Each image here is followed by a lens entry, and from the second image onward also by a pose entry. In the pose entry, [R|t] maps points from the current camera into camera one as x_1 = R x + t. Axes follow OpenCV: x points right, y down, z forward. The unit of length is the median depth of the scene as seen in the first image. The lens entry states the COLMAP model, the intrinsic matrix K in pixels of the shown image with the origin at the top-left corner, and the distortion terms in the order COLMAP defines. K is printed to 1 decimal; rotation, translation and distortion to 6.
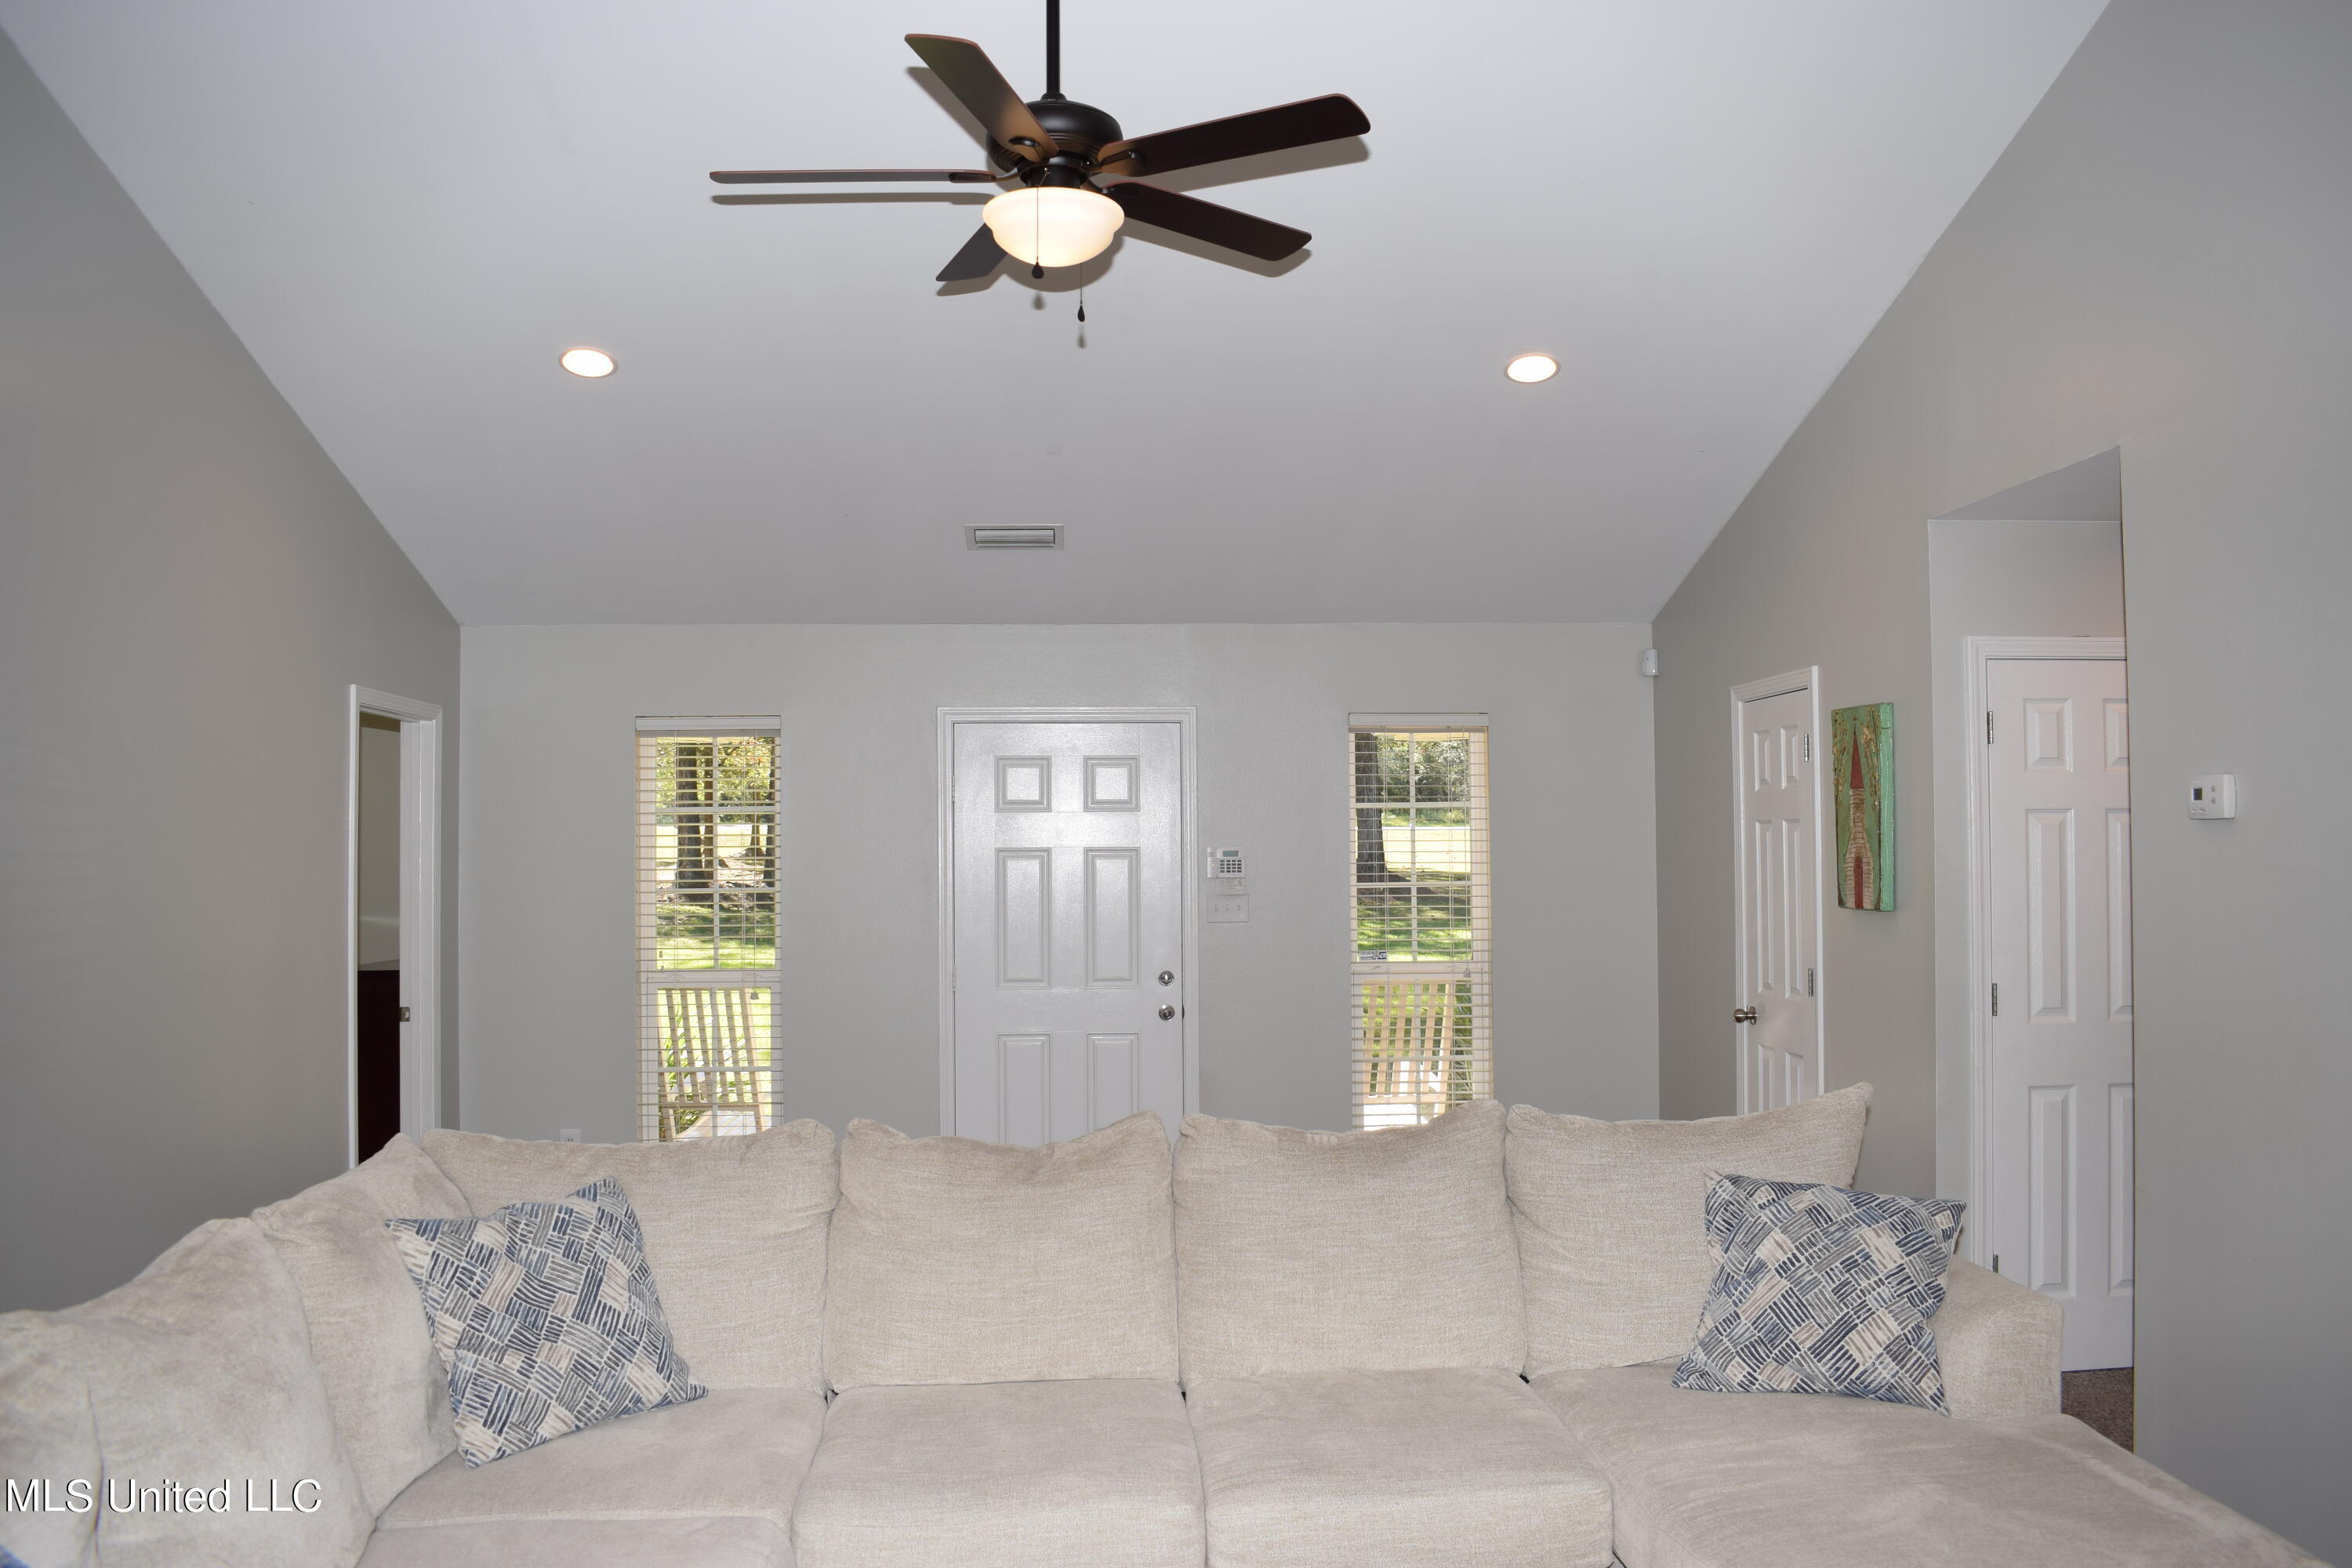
lens RADIAL K [[1829.8, 0, 1176.0], [0, 1829.8, 784.0], [0, 0, 1]] dist [-0.092508, 0.008443]
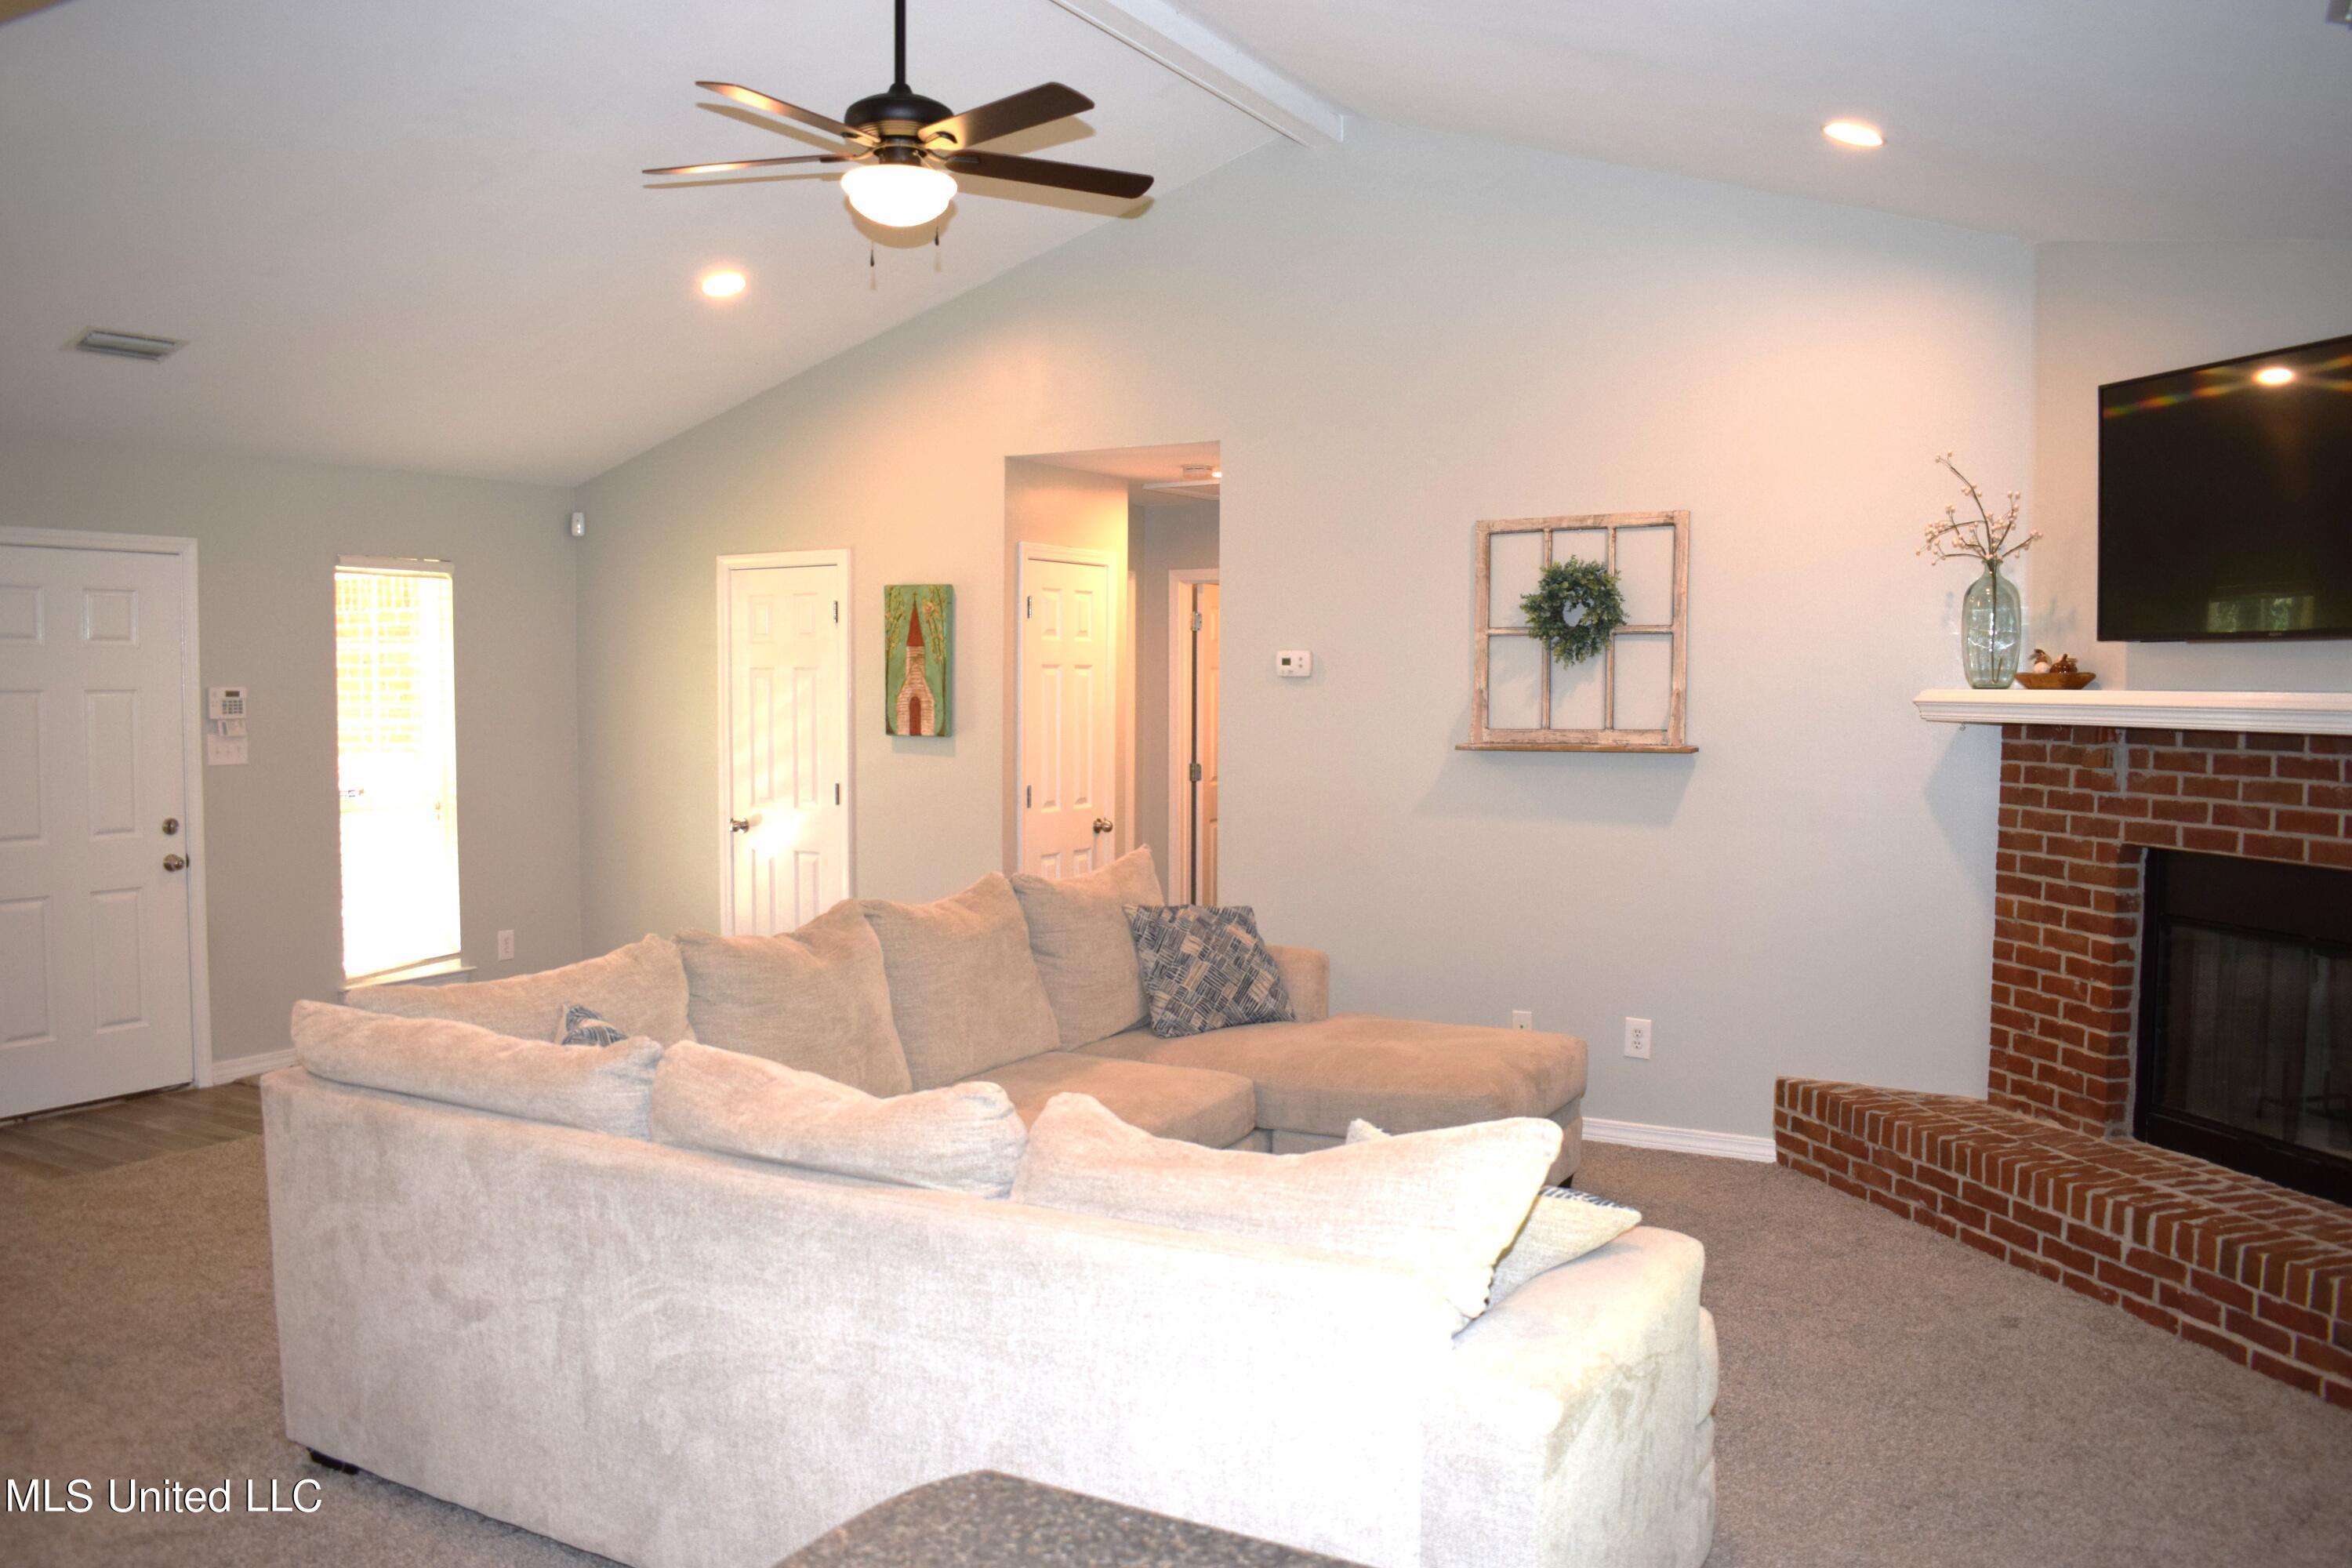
lens RADIAL K [[1846.9, 0, 1176.0], [0, 1846.9, 784.0], [0, 0, 1]] dist [-0.083540, 0.001064]
pose [[0.544686, -0.041442, 0.837616, -0.679707], [-0.034536, 0.996823, 0.071777, -0.000522], [-0.837929, -0.068024, 0.541524, 0.088827]]
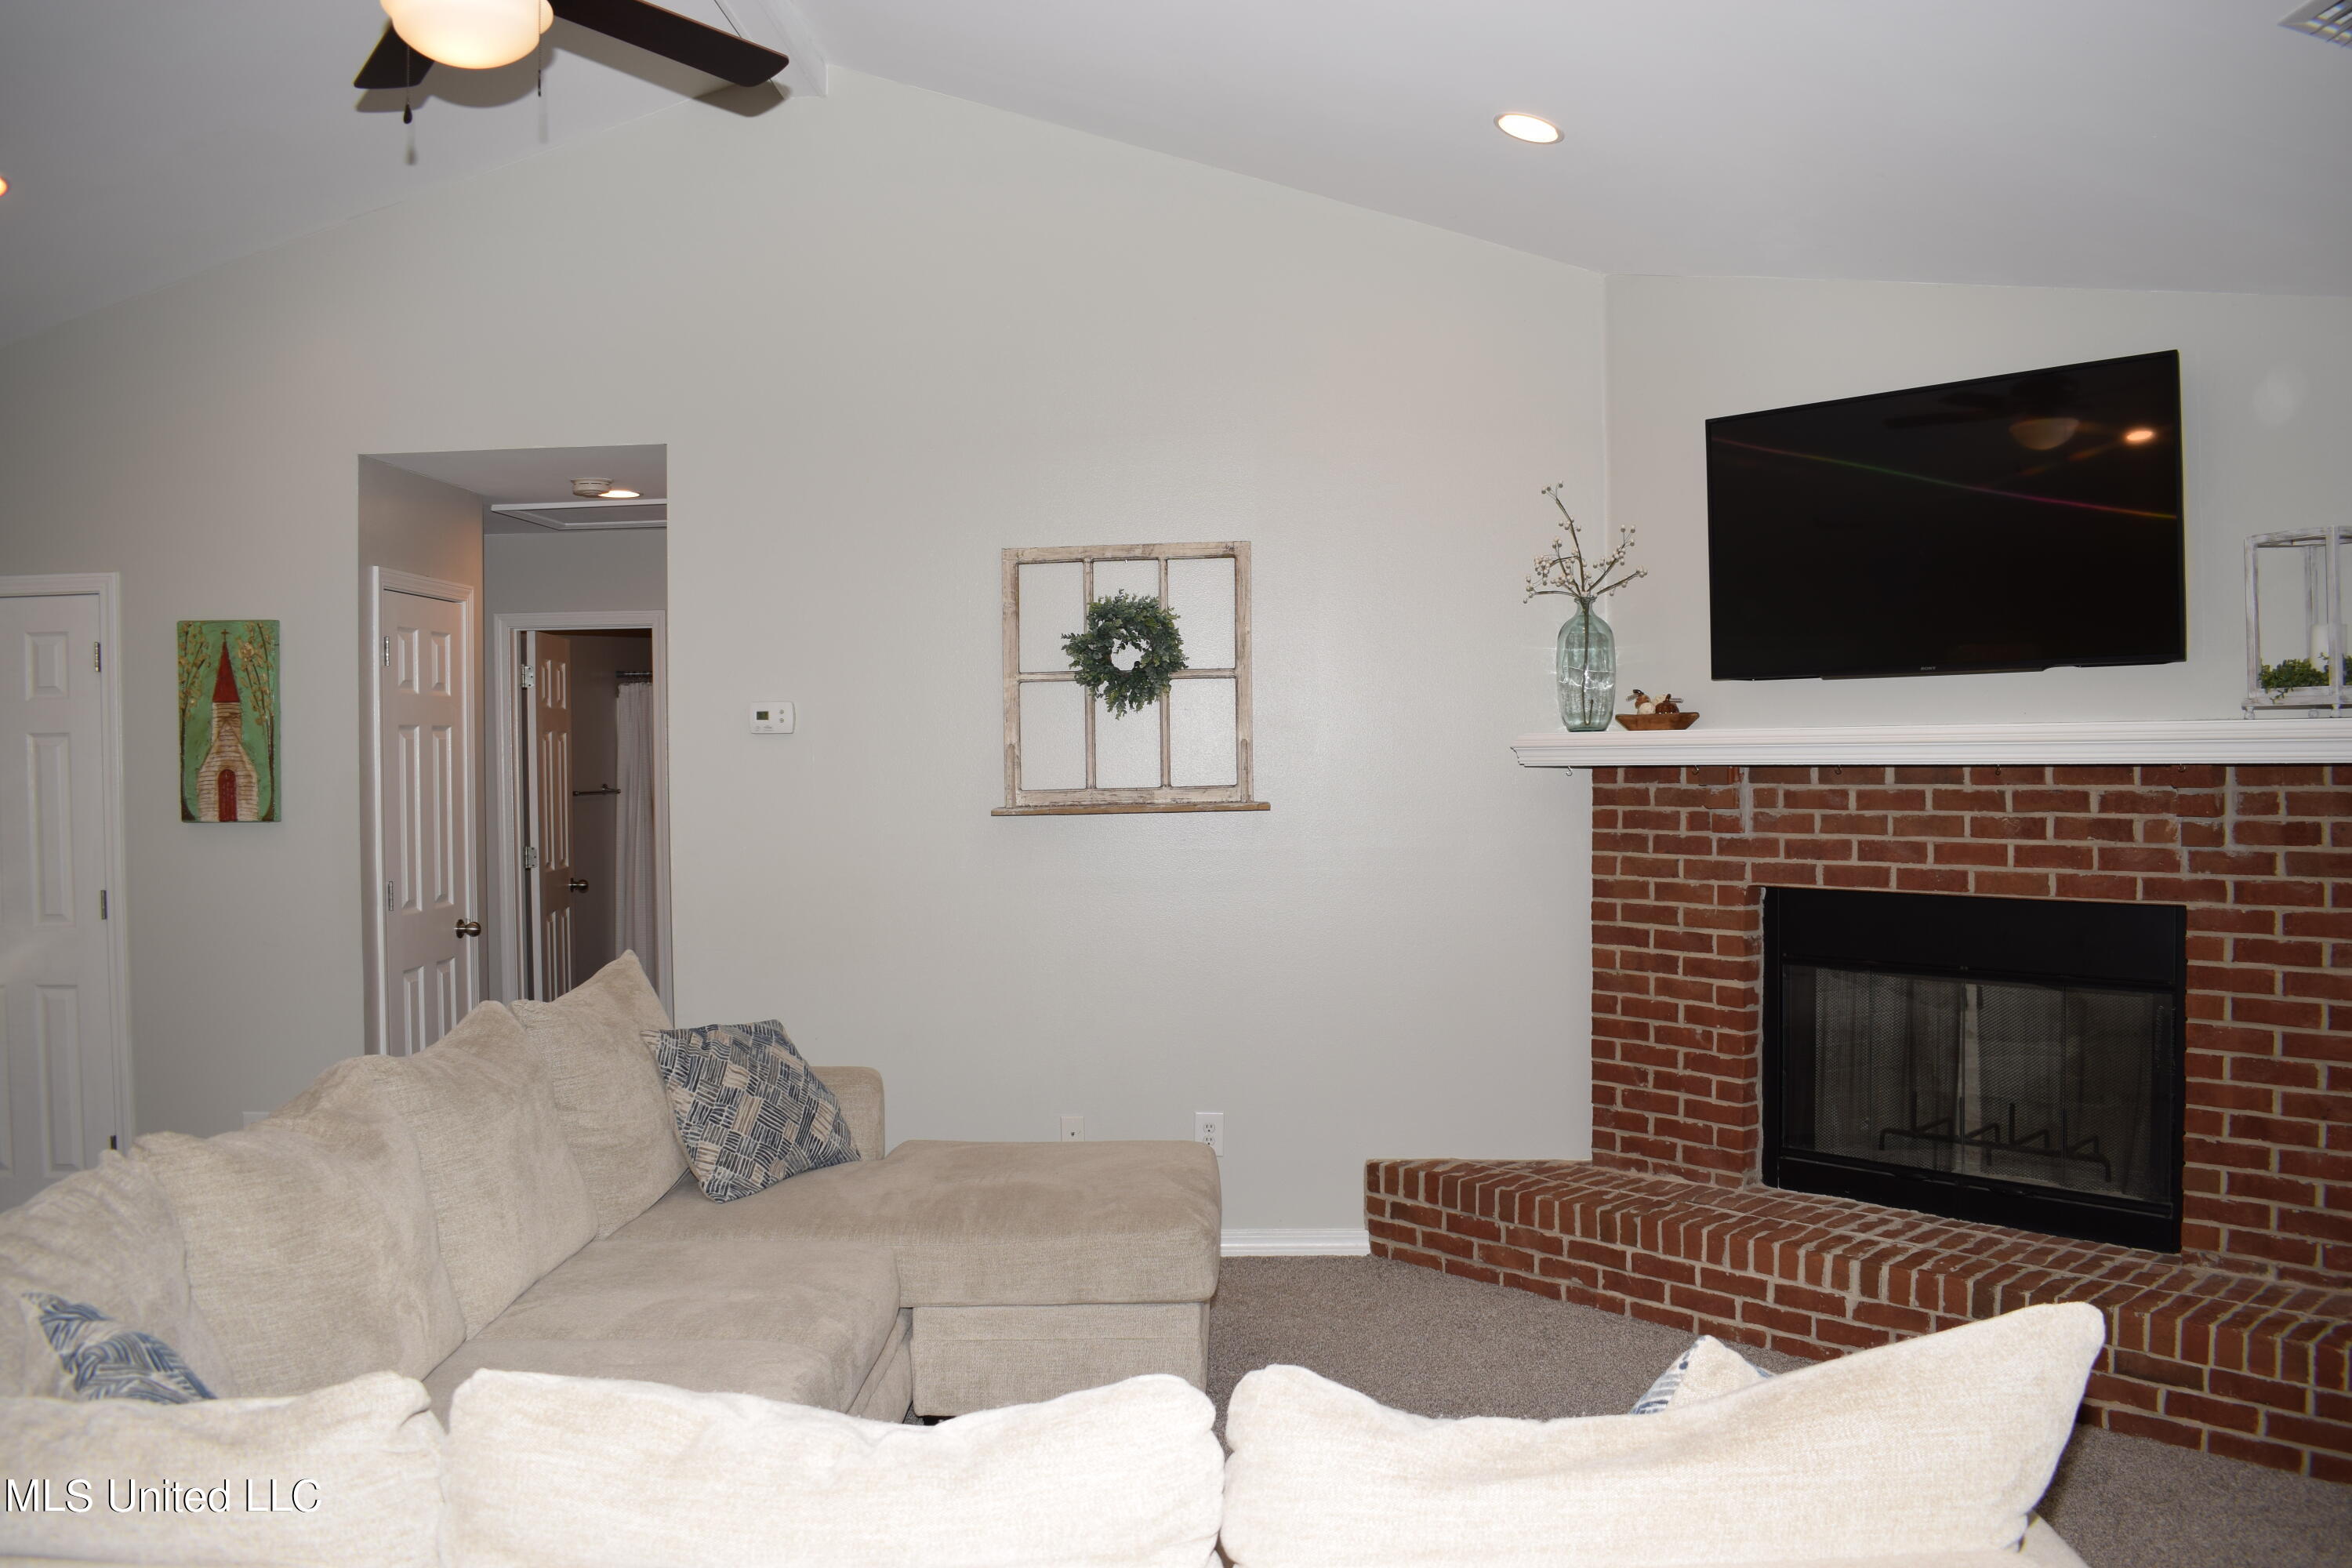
lens RADIAL K [[1829.8, 0, 1176.0], [0, 1829.8, 784.0], [0, 0, 1]] dist [-0.092508, 0.008443]
pose [[0.089731, -0.015760, 0.995841, -0.573682], [-0.022201, 0.999595, 0.017820, 0.018914], [-0.995719, -0.023707, 0.089345, 0.388129]]
